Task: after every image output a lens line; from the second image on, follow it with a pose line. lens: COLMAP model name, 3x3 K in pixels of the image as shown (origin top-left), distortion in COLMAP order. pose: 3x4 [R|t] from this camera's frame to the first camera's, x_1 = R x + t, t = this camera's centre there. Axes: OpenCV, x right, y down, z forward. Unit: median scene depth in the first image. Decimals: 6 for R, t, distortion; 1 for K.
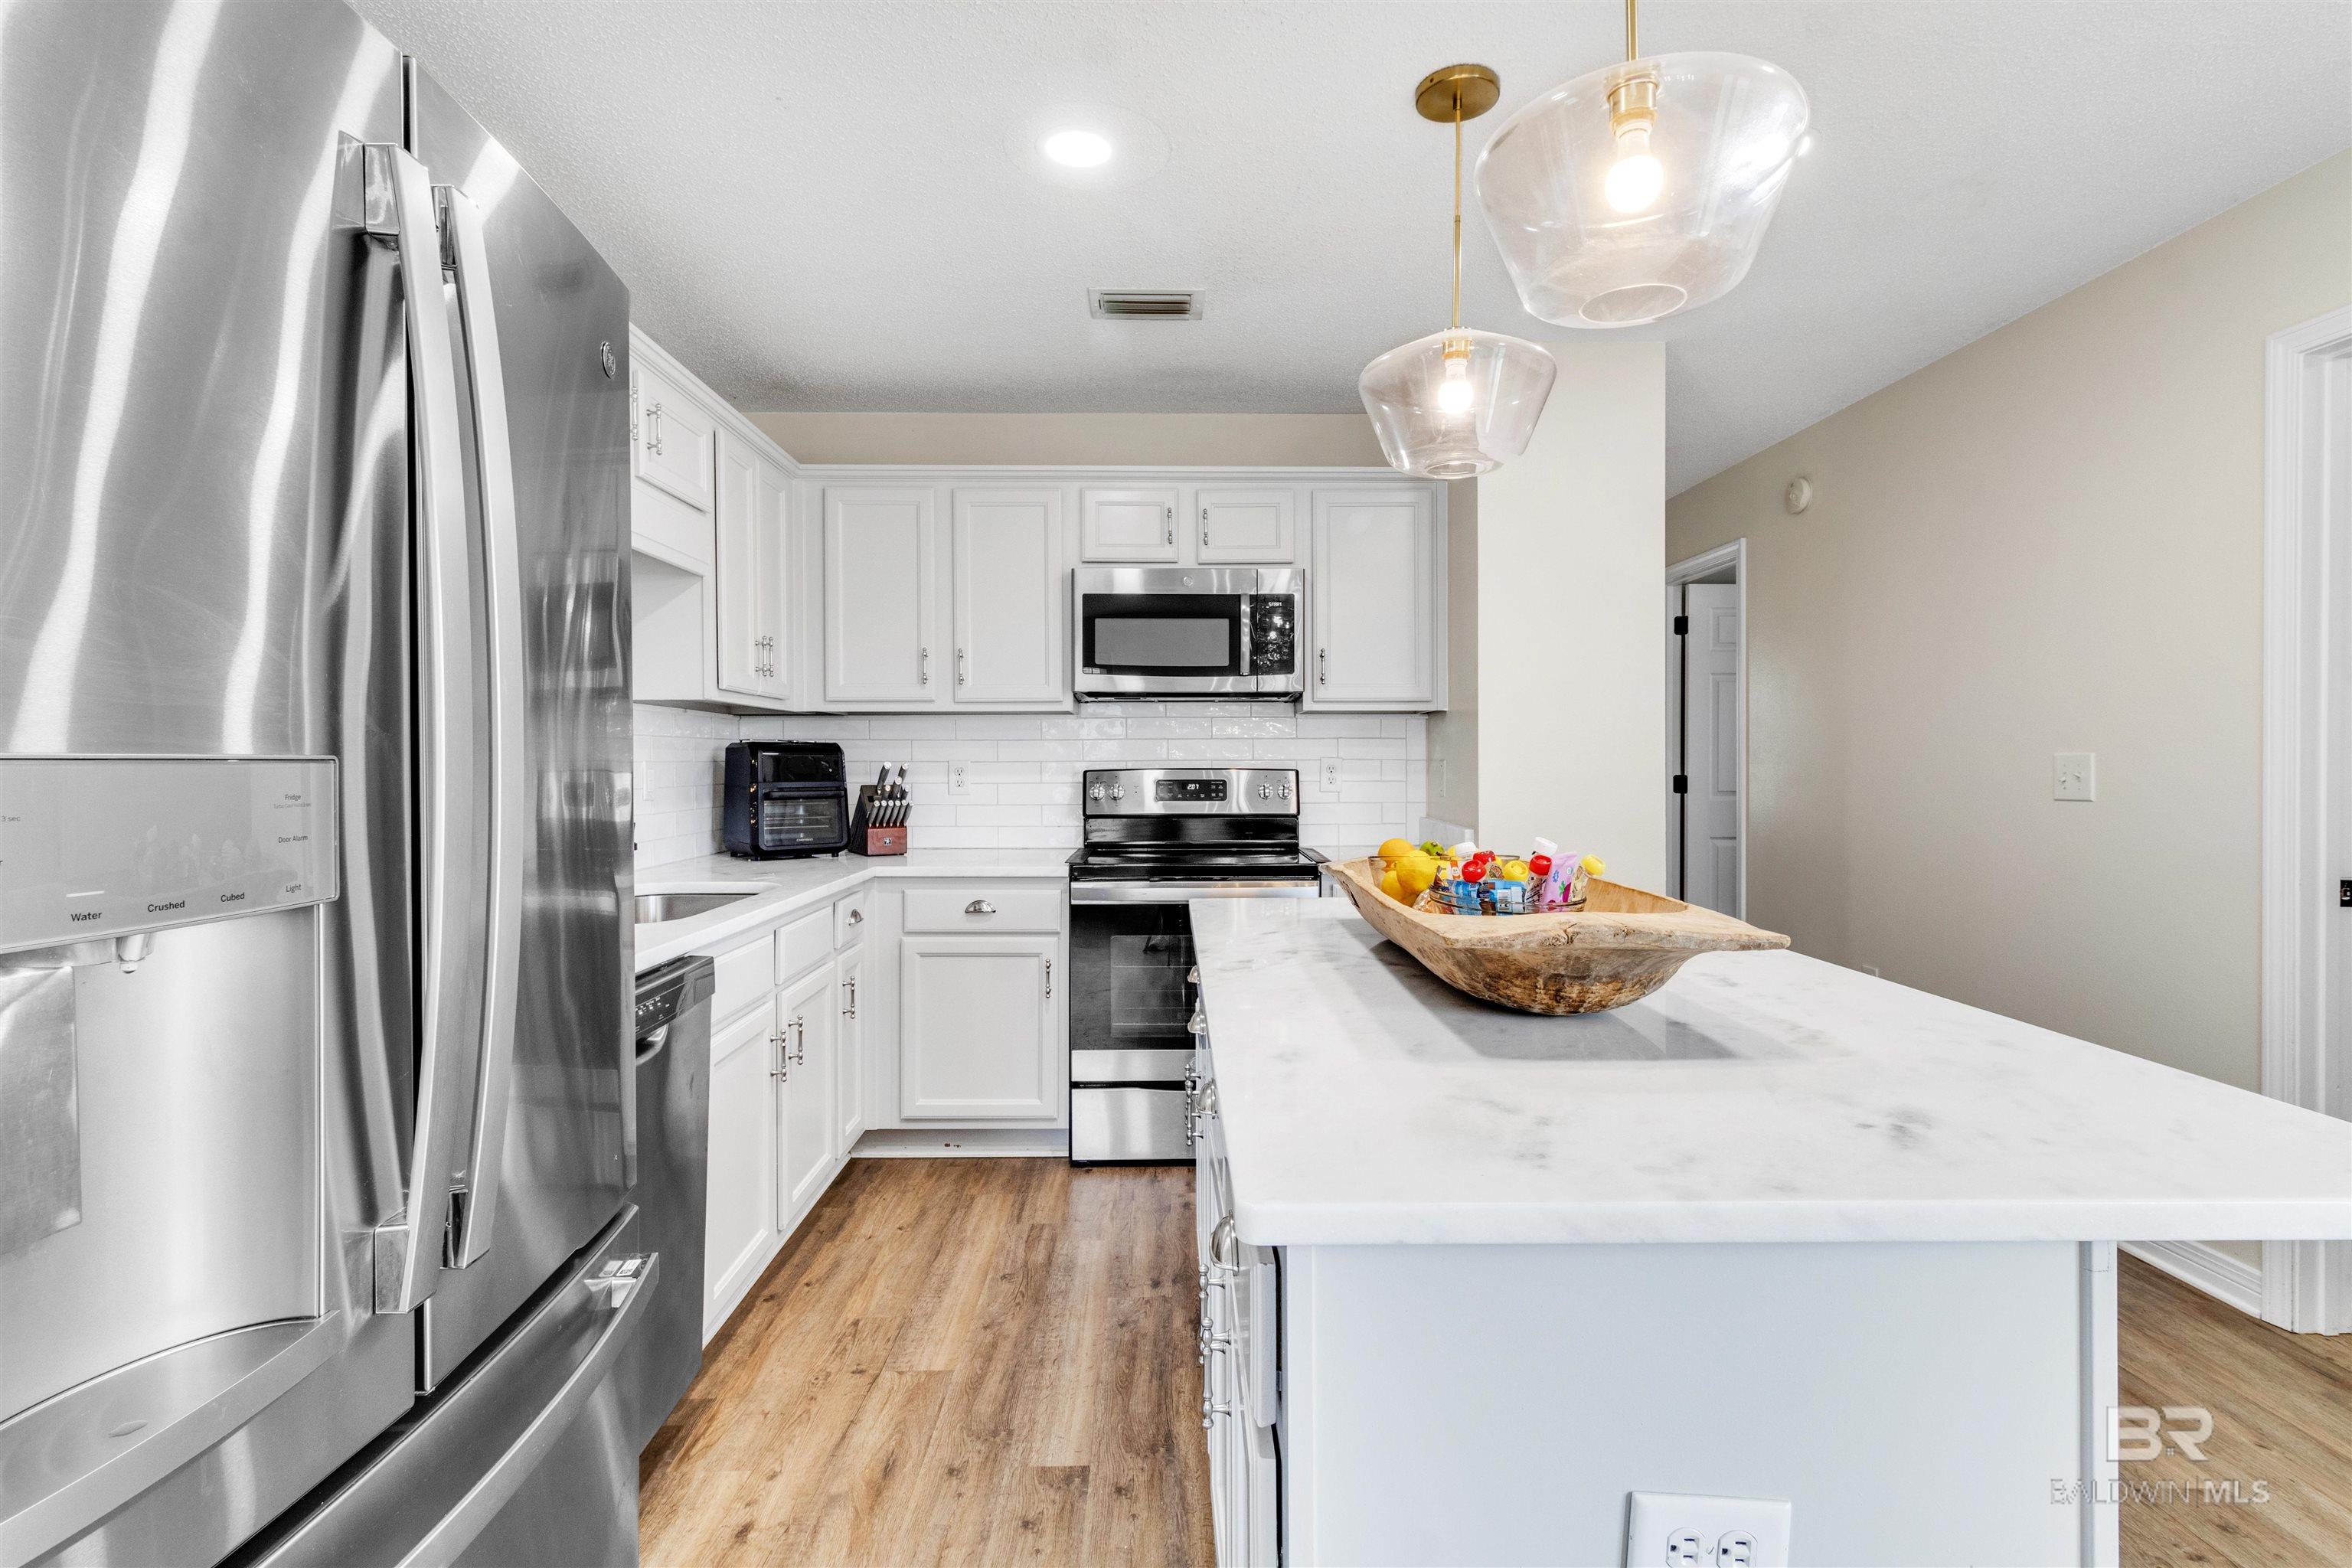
lens RADIAL K [[1107.6, 0, 1164.1], [0, 1107.6, 774.7], [0, 0, 1]] dist [0.006808, 0.000110]
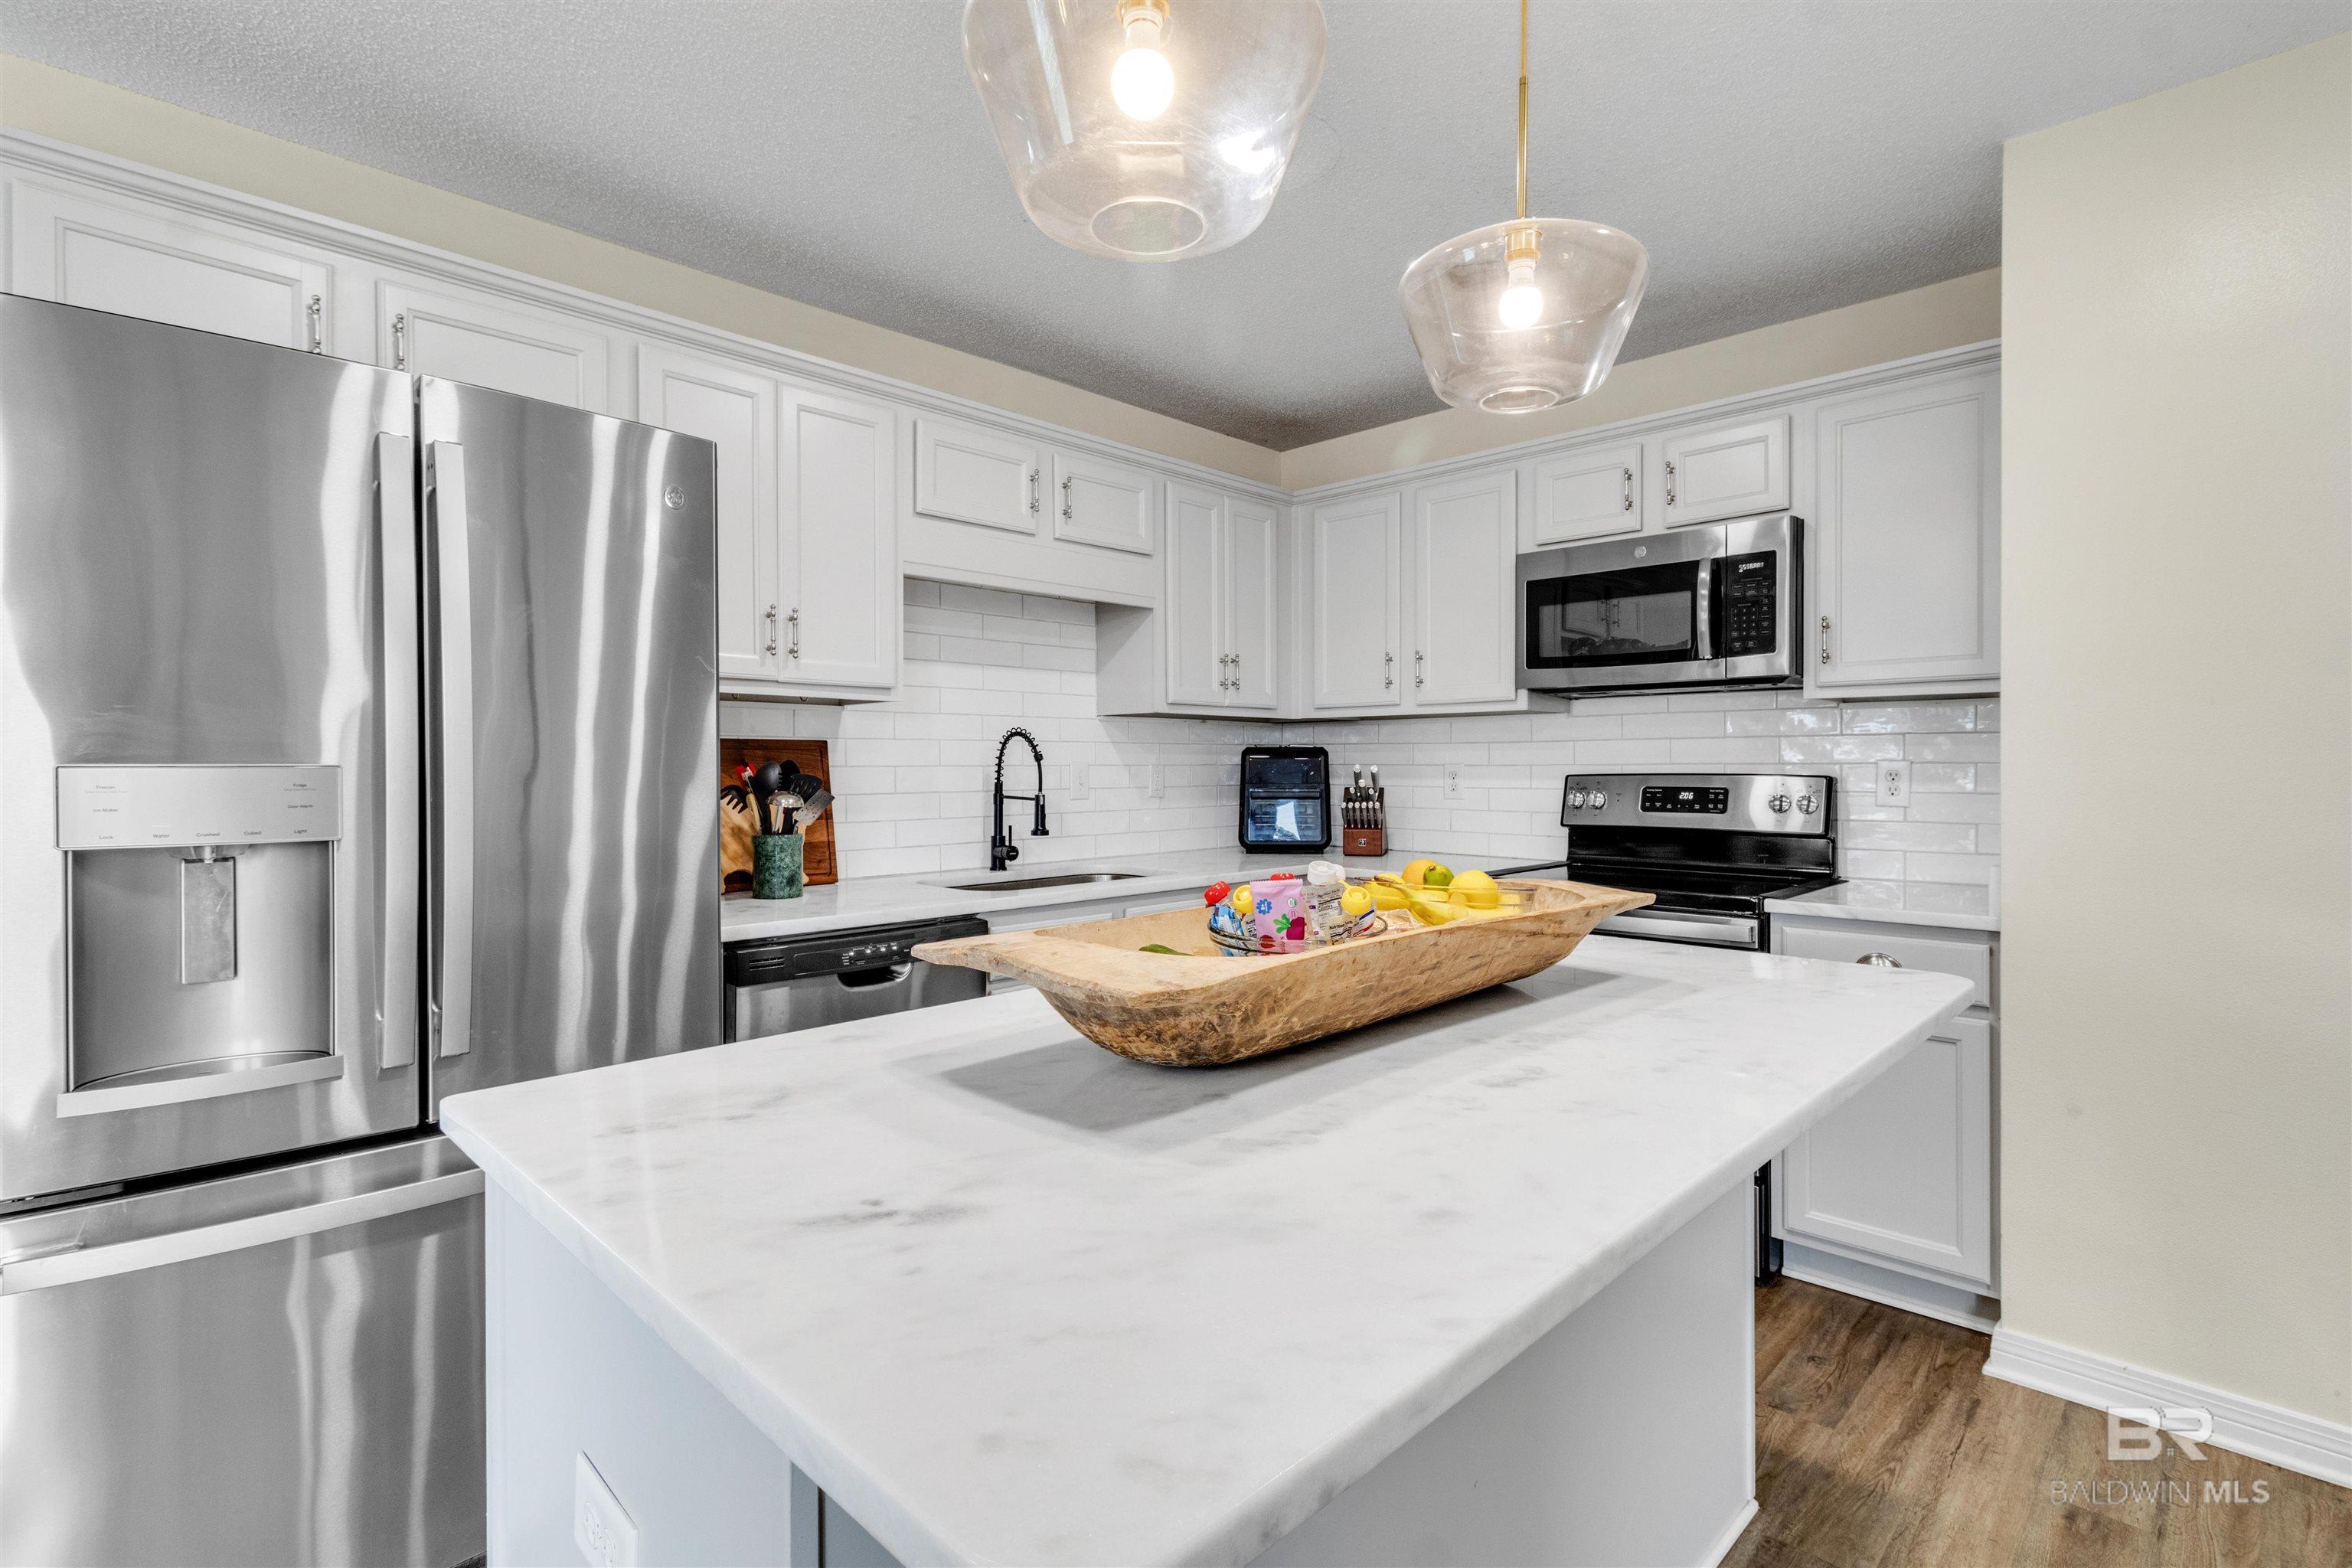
lens RADIAL K [[1107.6, 0, 1164.1], [0, 1107.6, 774.7], [0, 0, 1]] dist [0.006808, 0.000110]
pose [[0.706551, 0.007477, -0.707623, 0.353537], [-0.008705, 0.999960, 0.001874, -0.003187], [0.707608, 0.004836, 0.706588, 0.143262]]
